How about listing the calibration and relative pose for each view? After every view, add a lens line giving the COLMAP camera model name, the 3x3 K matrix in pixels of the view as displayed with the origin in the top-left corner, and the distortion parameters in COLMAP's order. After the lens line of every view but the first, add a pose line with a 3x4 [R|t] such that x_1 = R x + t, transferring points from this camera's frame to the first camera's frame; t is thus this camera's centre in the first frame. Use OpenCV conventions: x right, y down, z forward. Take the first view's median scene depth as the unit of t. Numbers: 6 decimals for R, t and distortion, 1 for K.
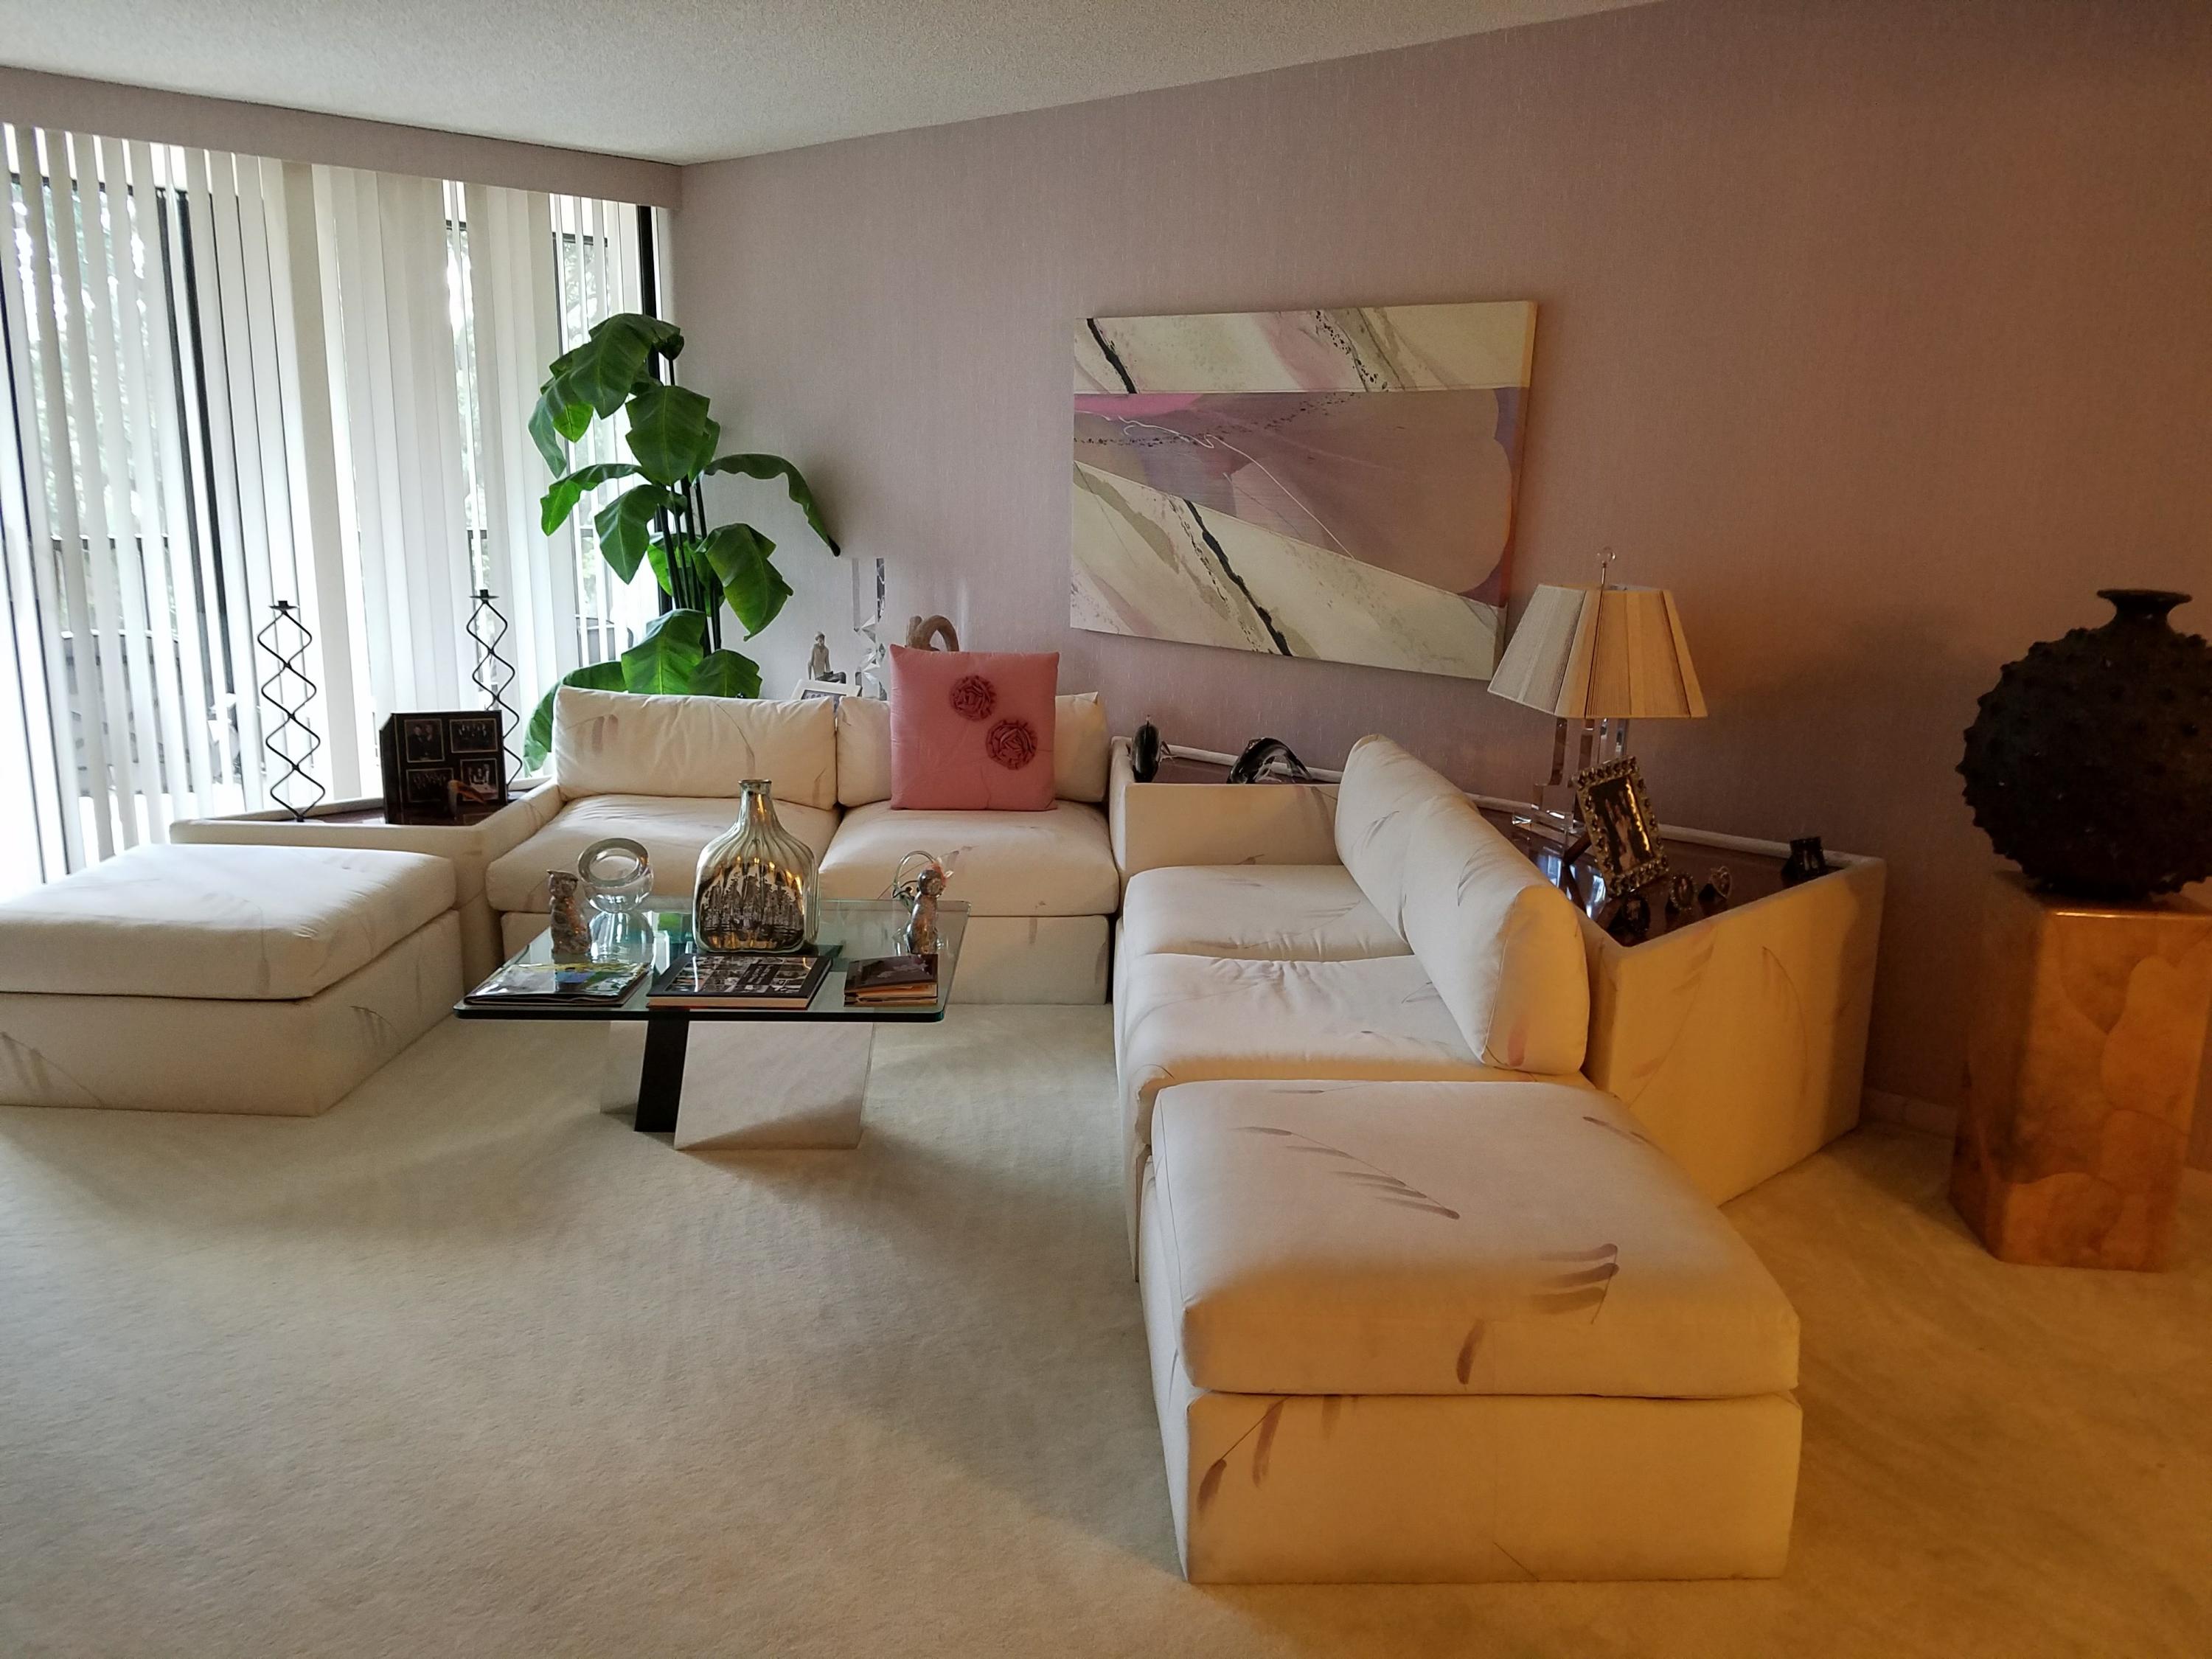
lens RADIAL K [[1682.7, 0, 1077.6], [0, 1682.7, 859.5], [0, 0, 1]] dist [0.145276, -0.225538]
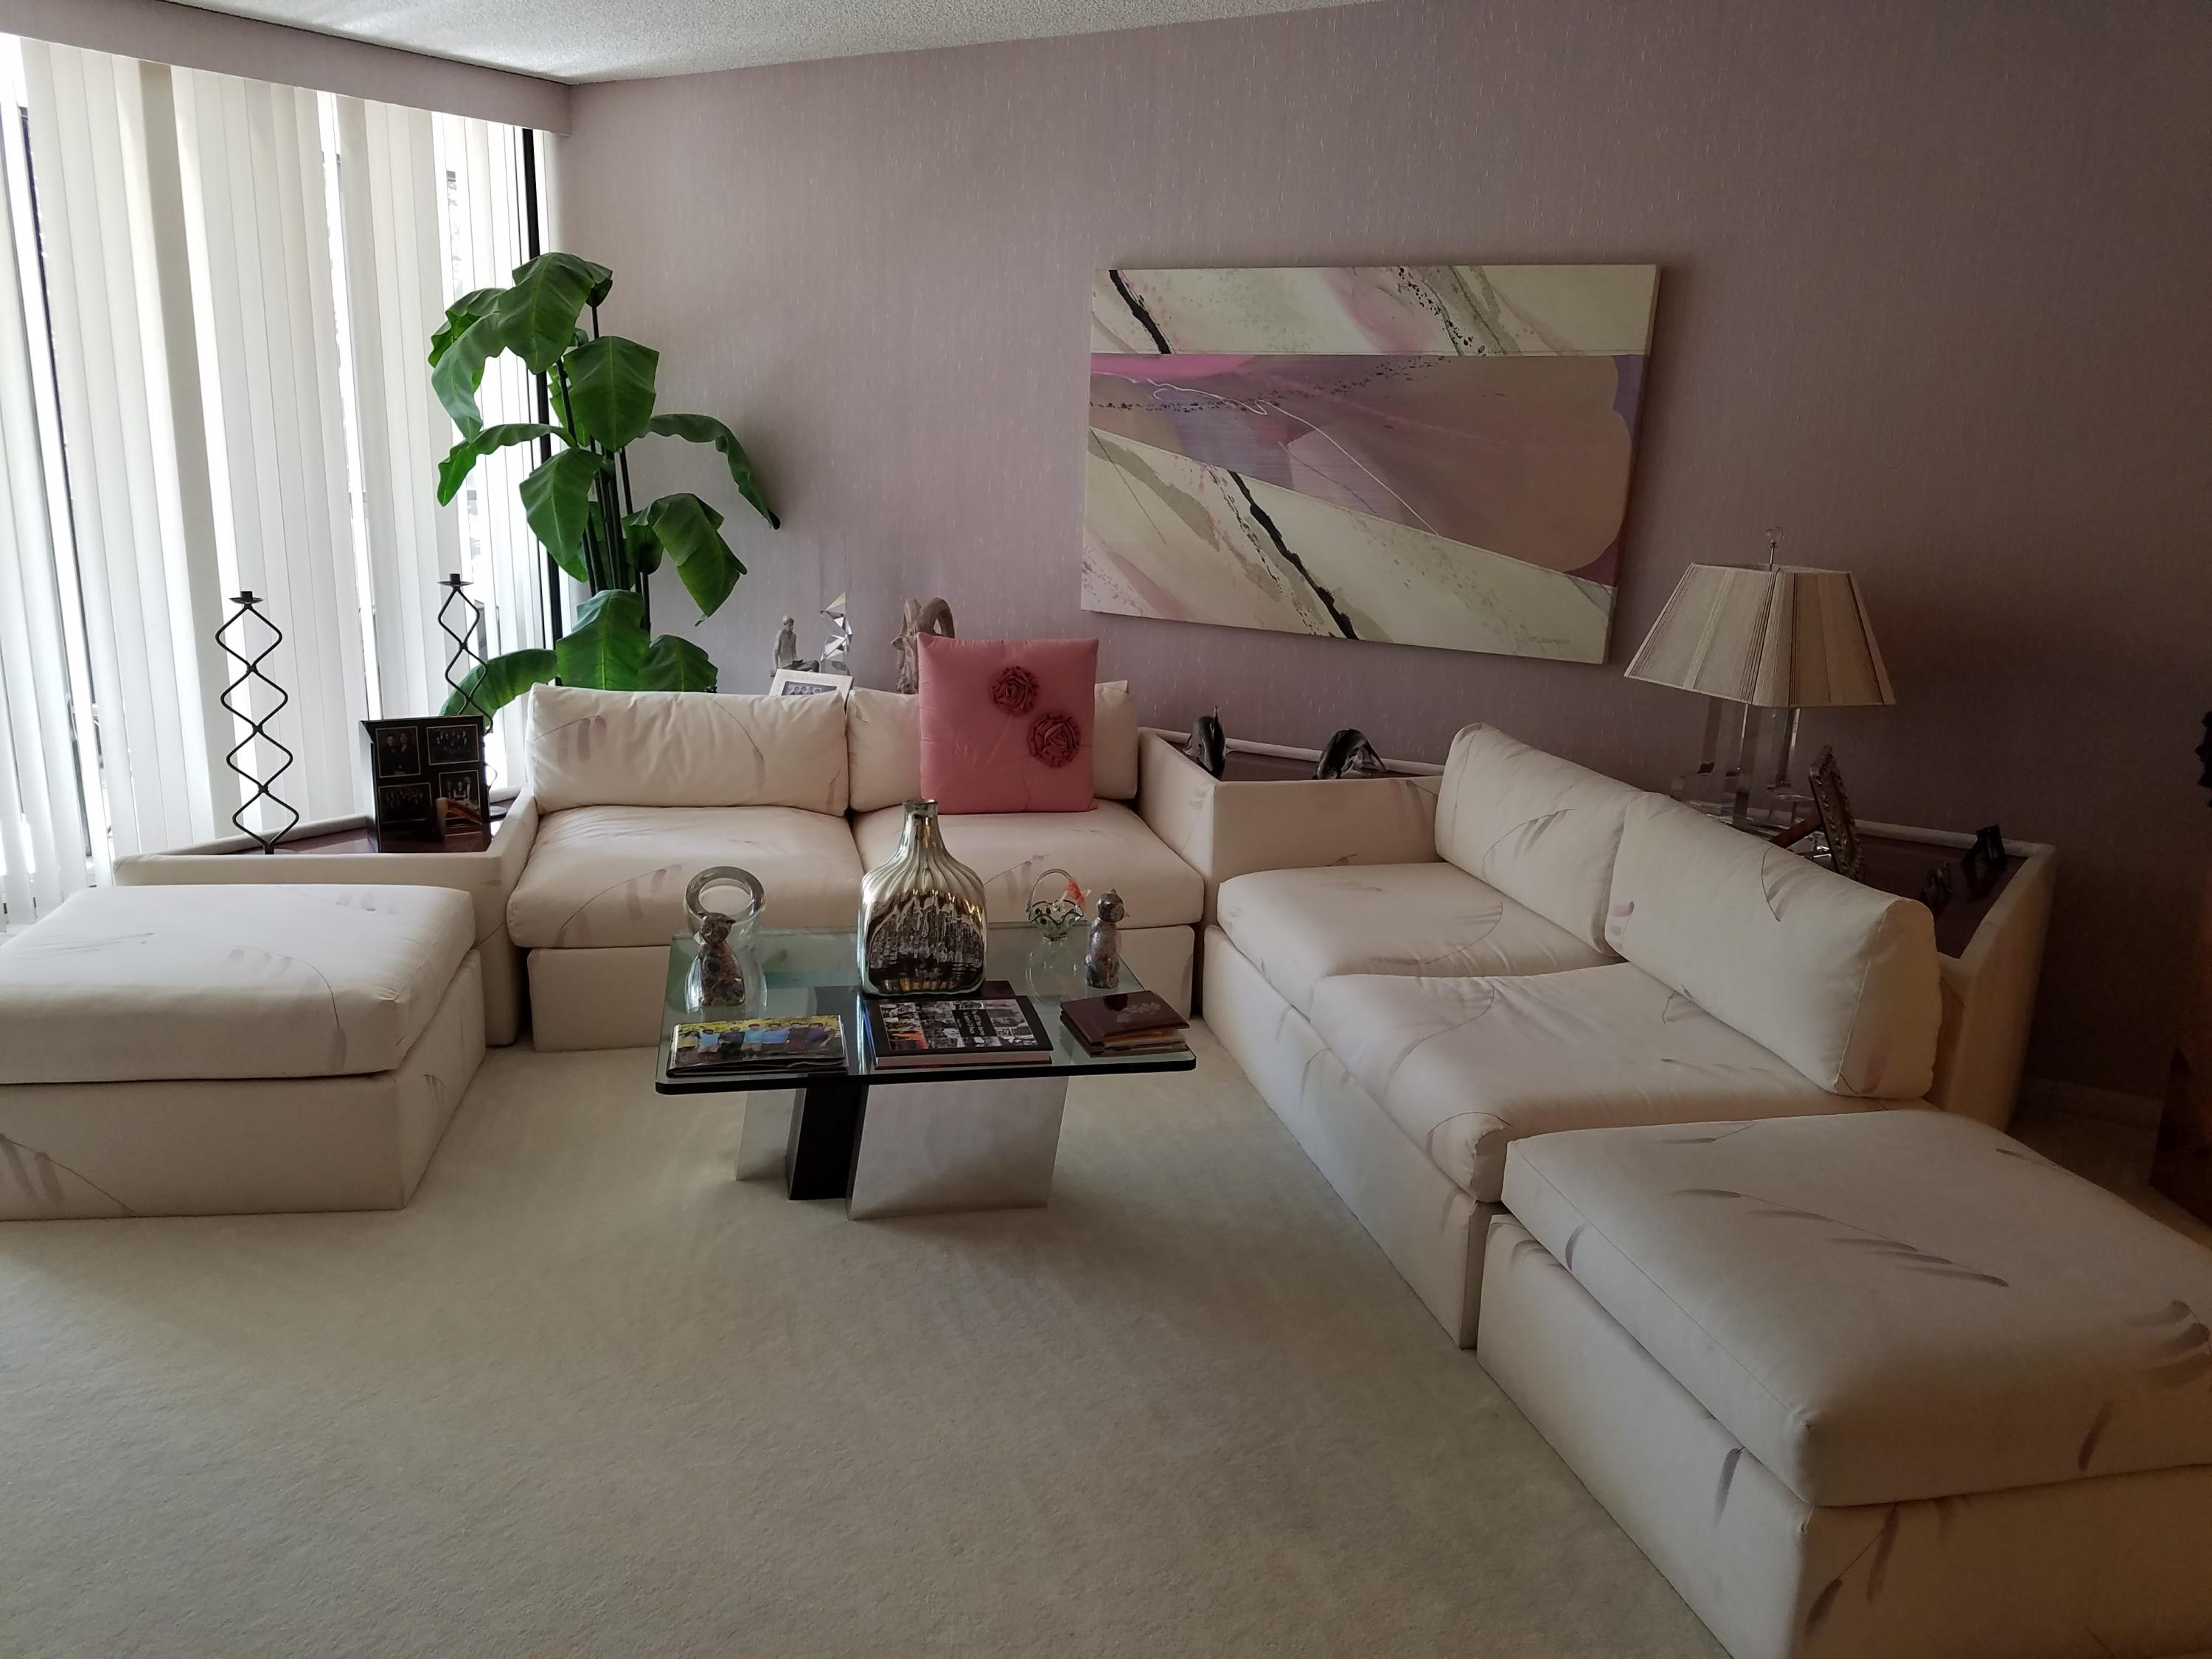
lens RADIAL K [[1706.0, 0, 1024.6], [0, 1706.0, 884.6], [0, 0, 1]] dist [0.149015, -0.226006]
pose [[0.986035, -0.035956, 0.162613, -0.213872], [0.030080, 0.998808, 0.038452, -0.026596], [-0.163802, -0.033023, 0.985940, 0.084251]]
